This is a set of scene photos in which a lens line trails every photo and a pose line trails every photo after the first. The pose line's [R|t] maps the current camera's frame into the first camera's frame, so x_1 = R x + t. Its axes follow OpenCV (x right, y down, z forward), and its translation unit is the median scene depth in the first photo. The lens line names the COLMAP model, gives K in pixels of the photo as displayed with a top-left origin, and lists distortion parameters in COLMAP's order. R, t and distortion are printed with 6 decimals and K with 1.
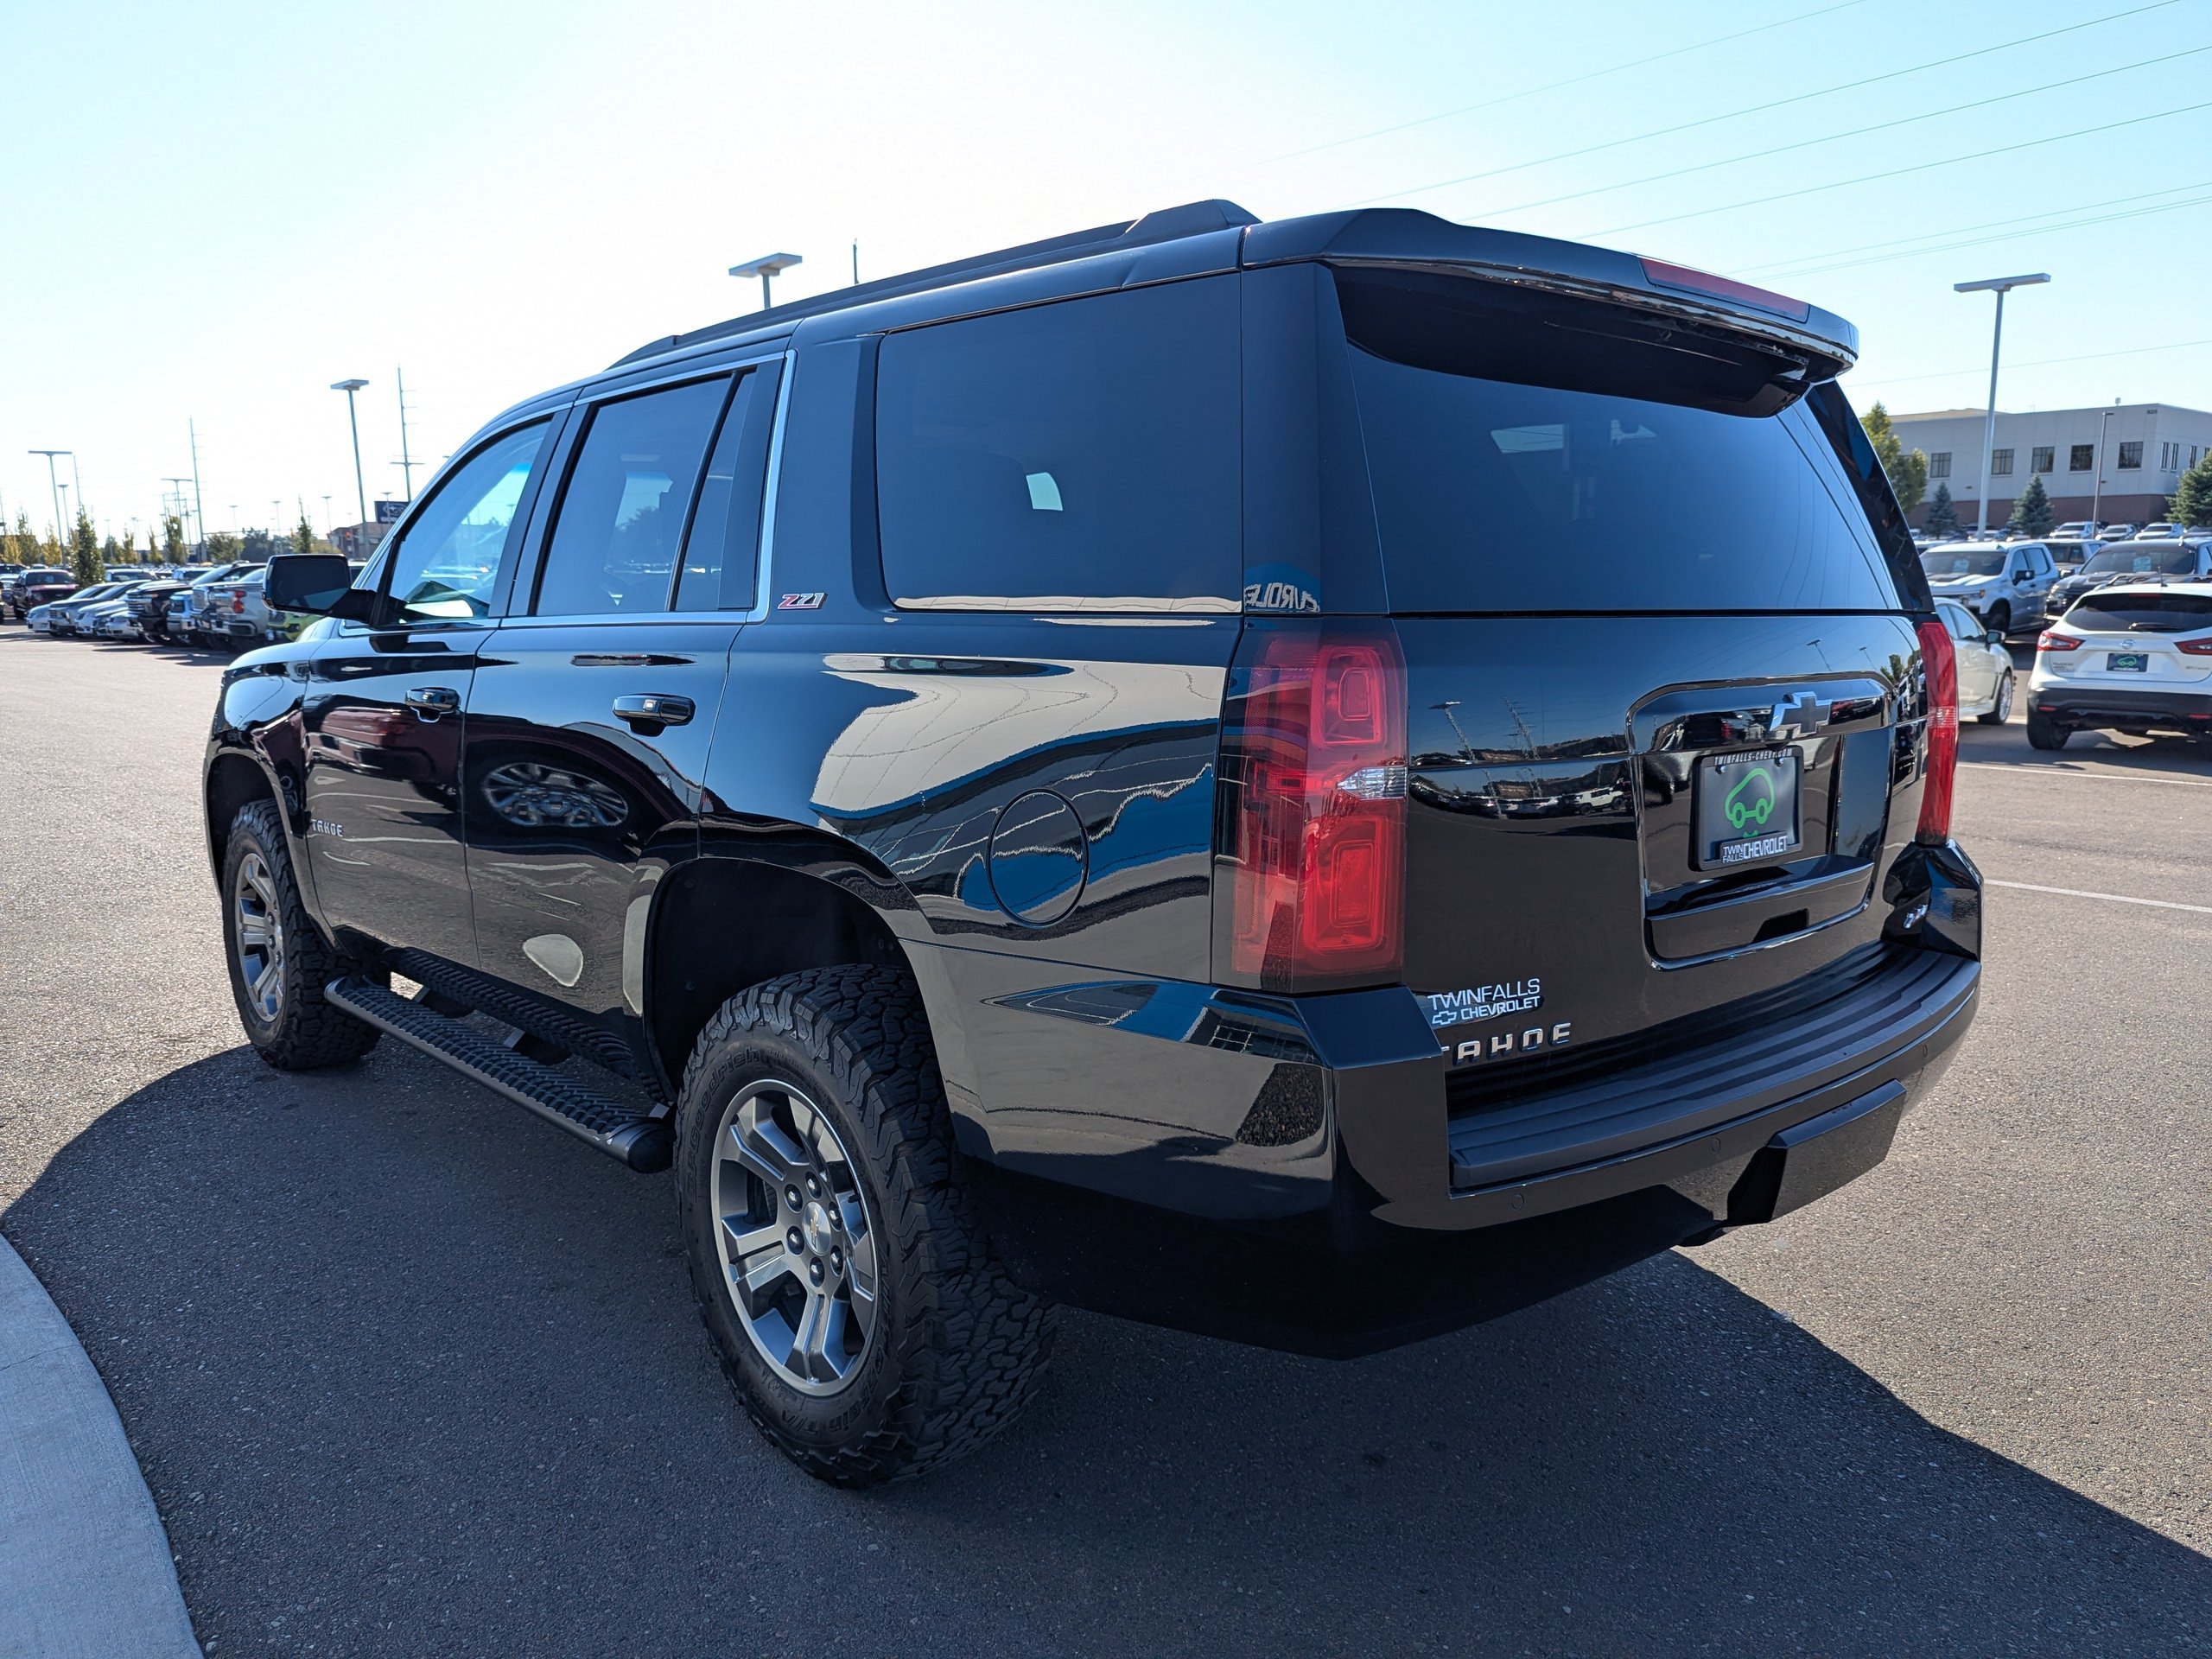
lens RADIAL K [[1600.1, 0, 1115.4], [0, 1600.1, 834.4], [0, 0, 1]] dist [0.053822, -0.042377]
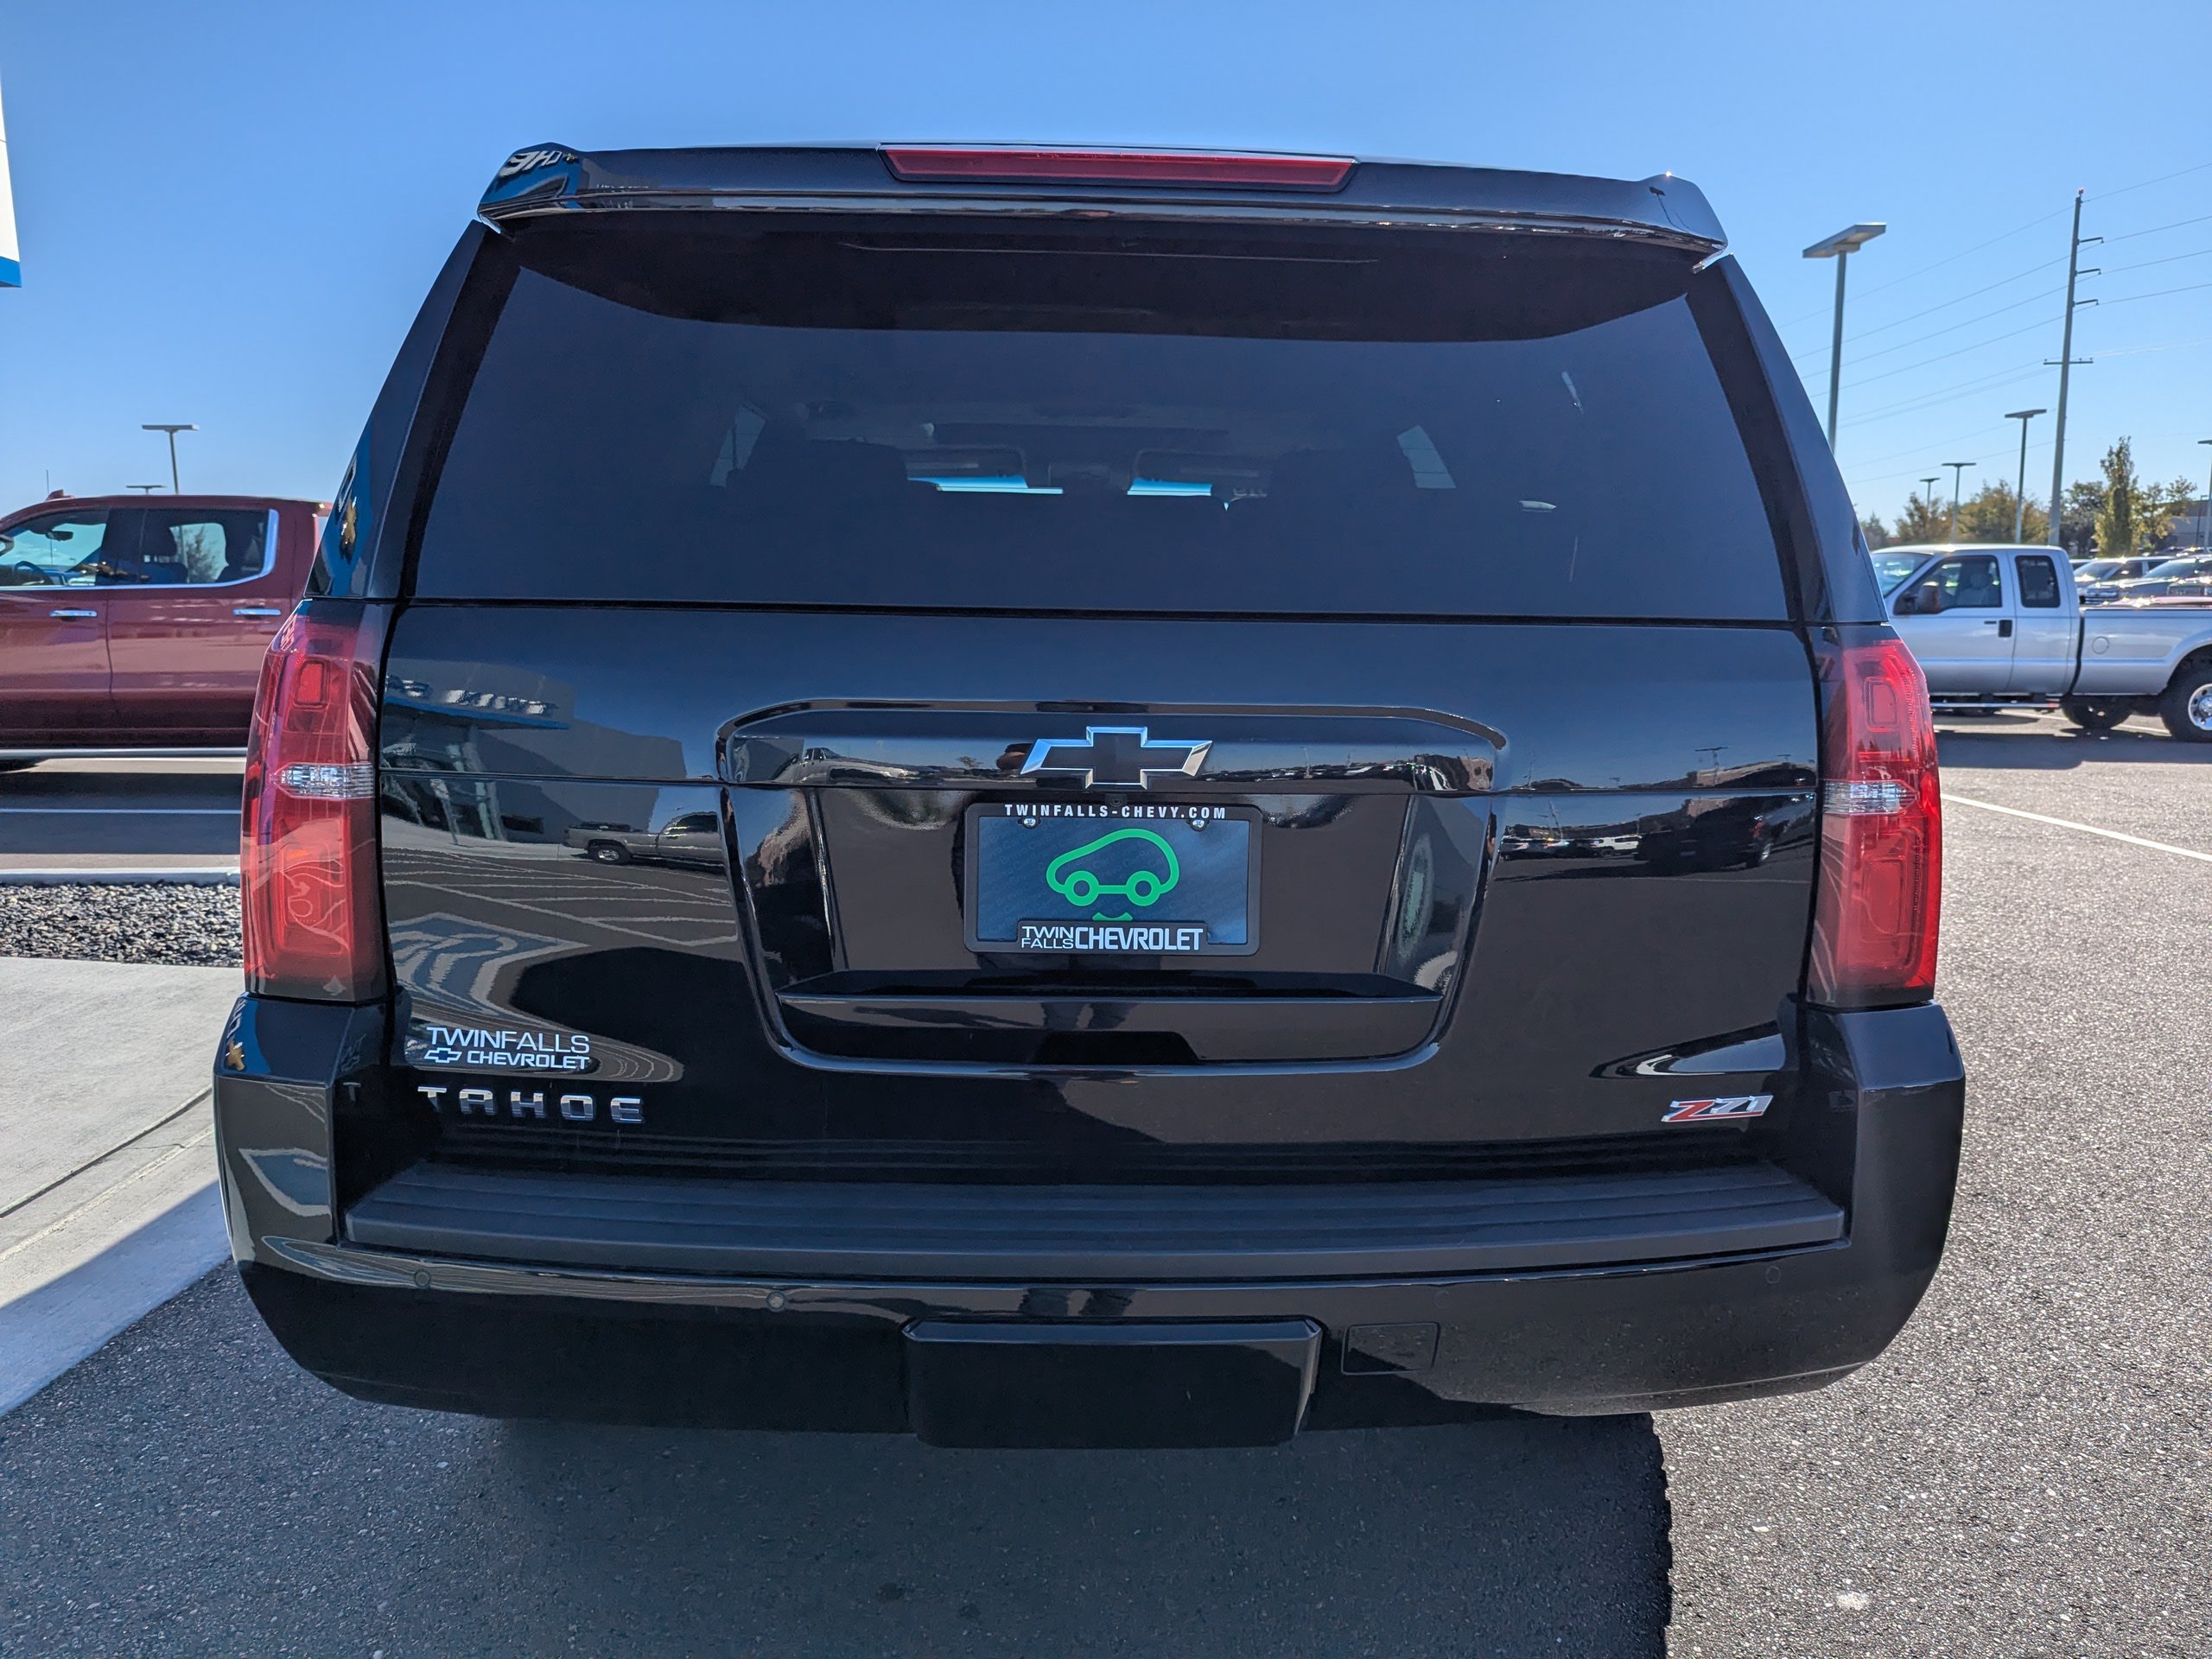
lens RADIAL K [[1597.2, 0, 1106.1], [0, 1597.2, 810.4], [0, 0, 1]] dist [0.075225, -0.070491]
pose [[0.765900, 0.093927, -0.636062, 0.984492], [-0.105779, 0.994200, 0.019442, -0.071983], [0.634198, 0.052391, 0.771393, 0.509427]]
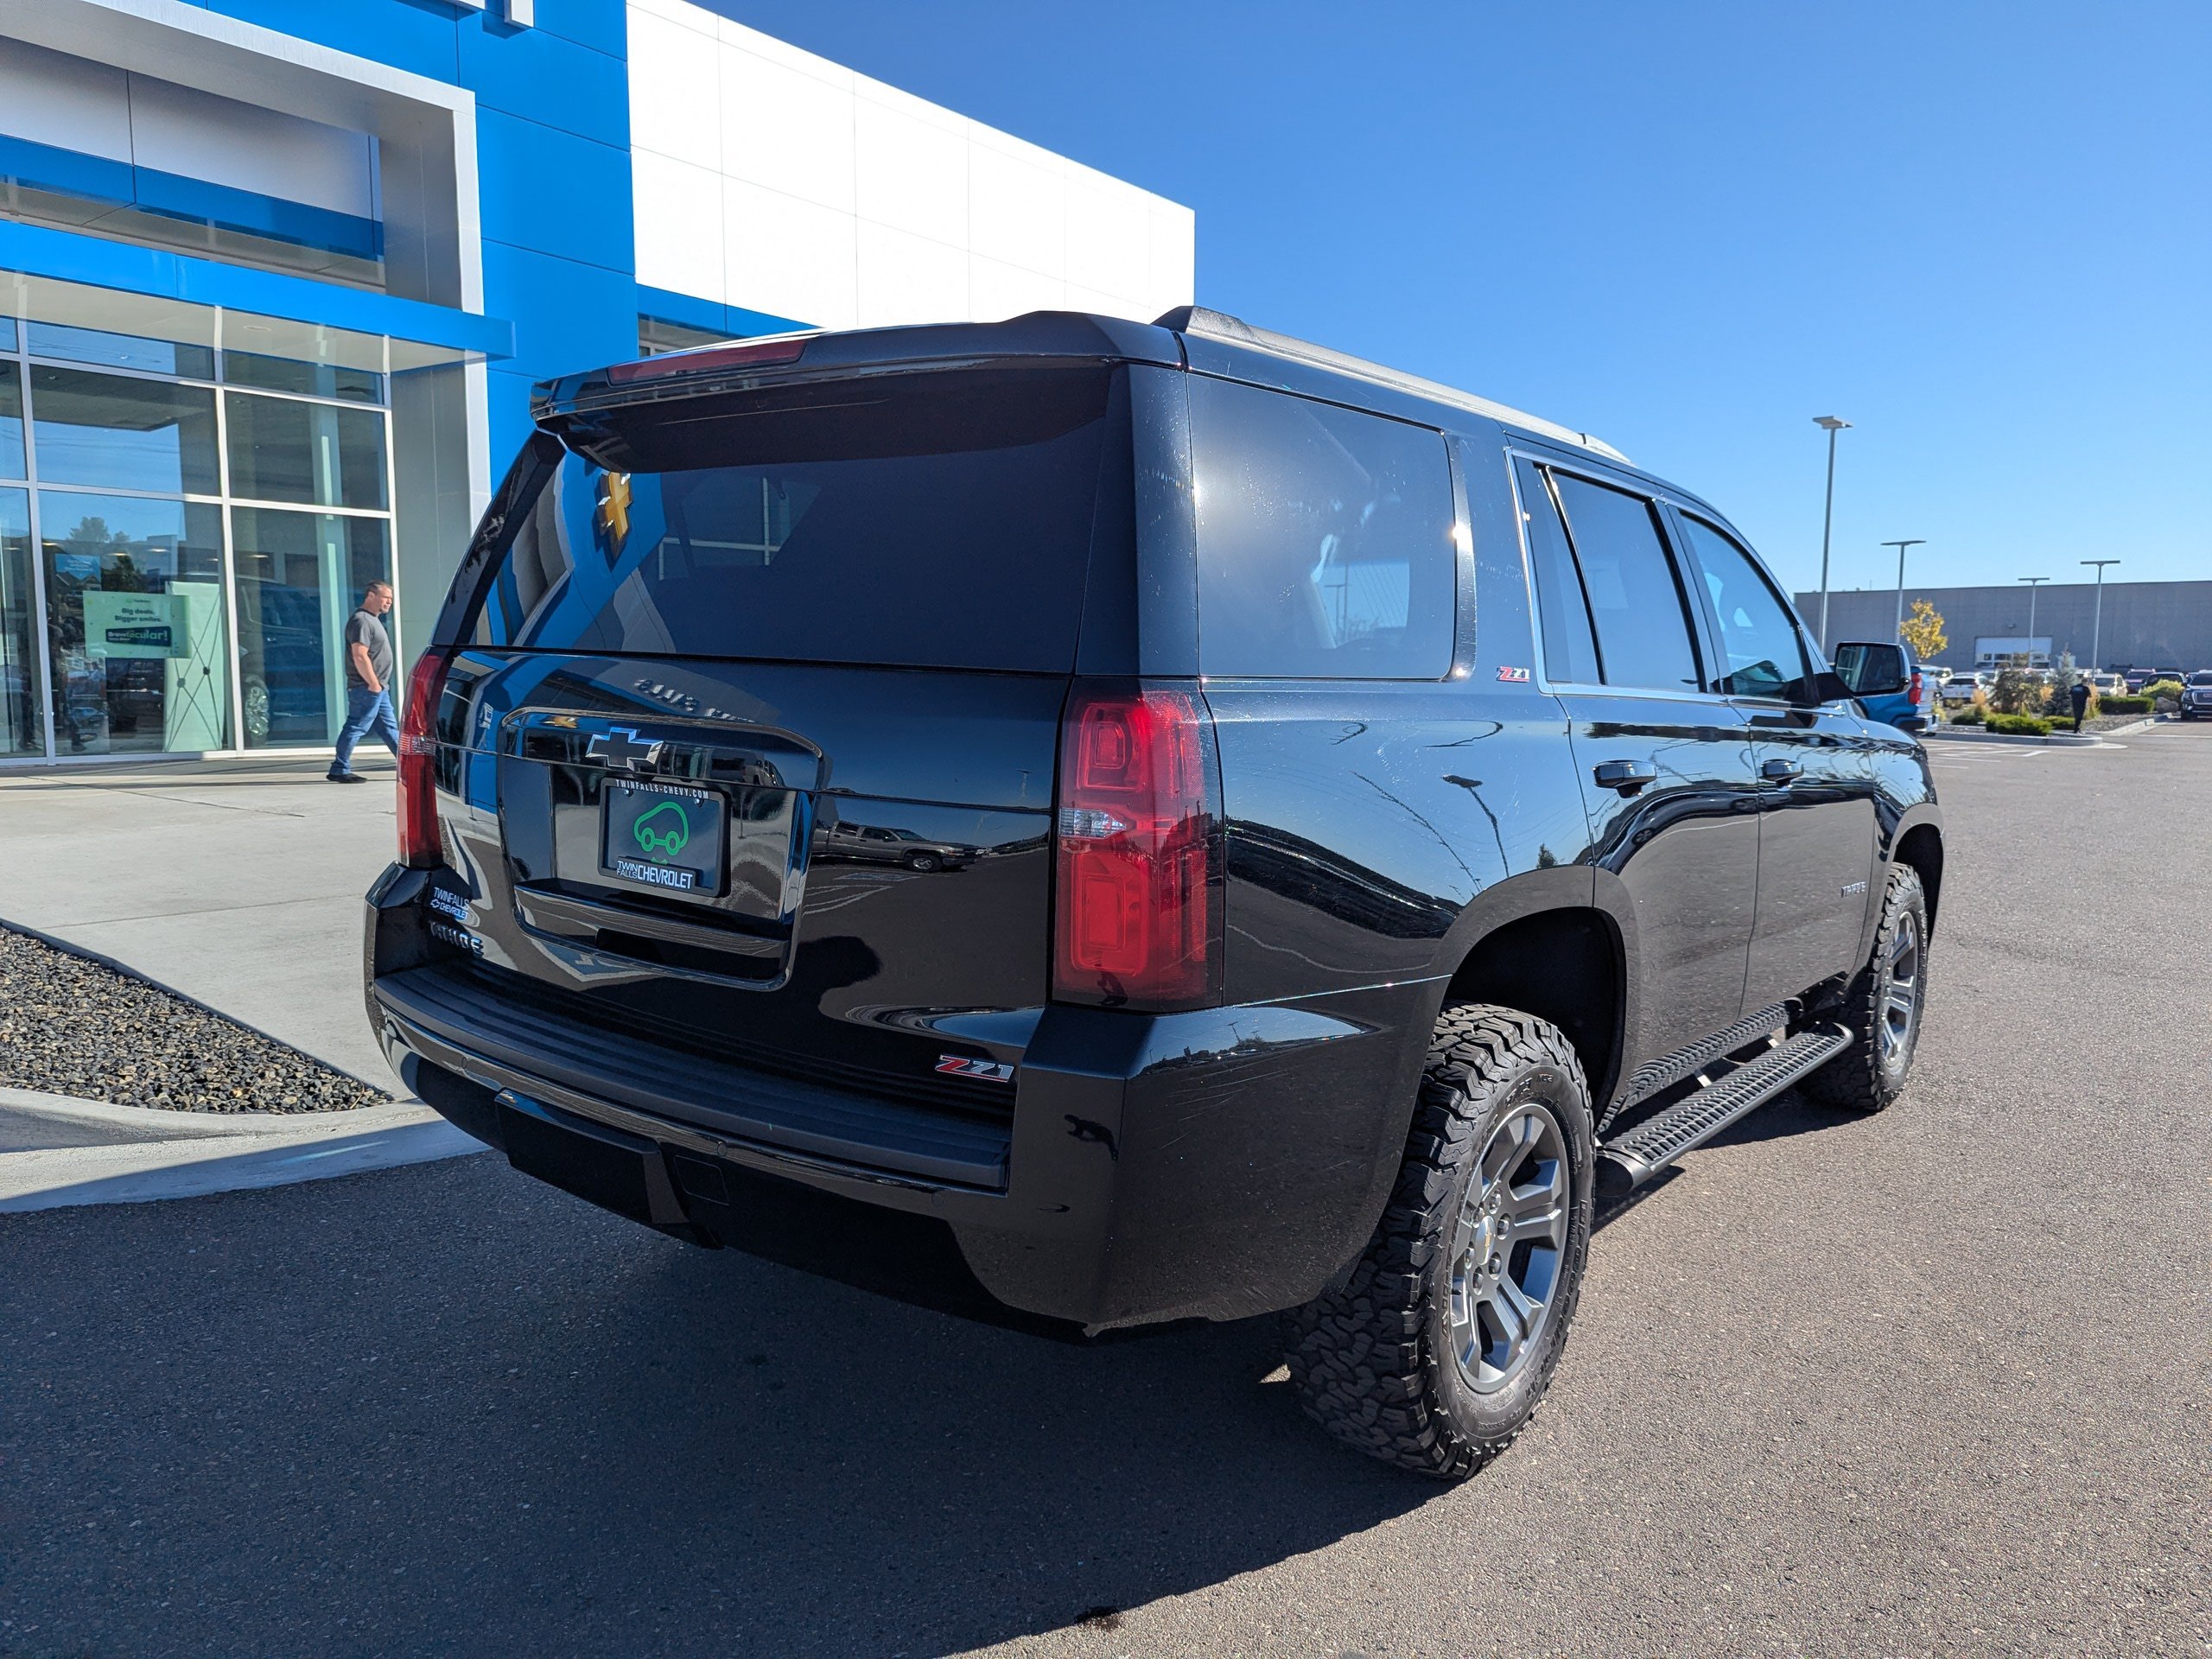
lens RADIAL K [[1600.1, 0, 1115.4], [0, 1600.1, 834.4], [0, 0, 1]] dist [0.053822, -0.042377]
pose [[0.161508, 0.119468, -0.979613, 1.729798], [-0.169199, 0.981299, 0.091778, -0.193955], [0.972259, 0.150927, 0.178702, 1.280299]]
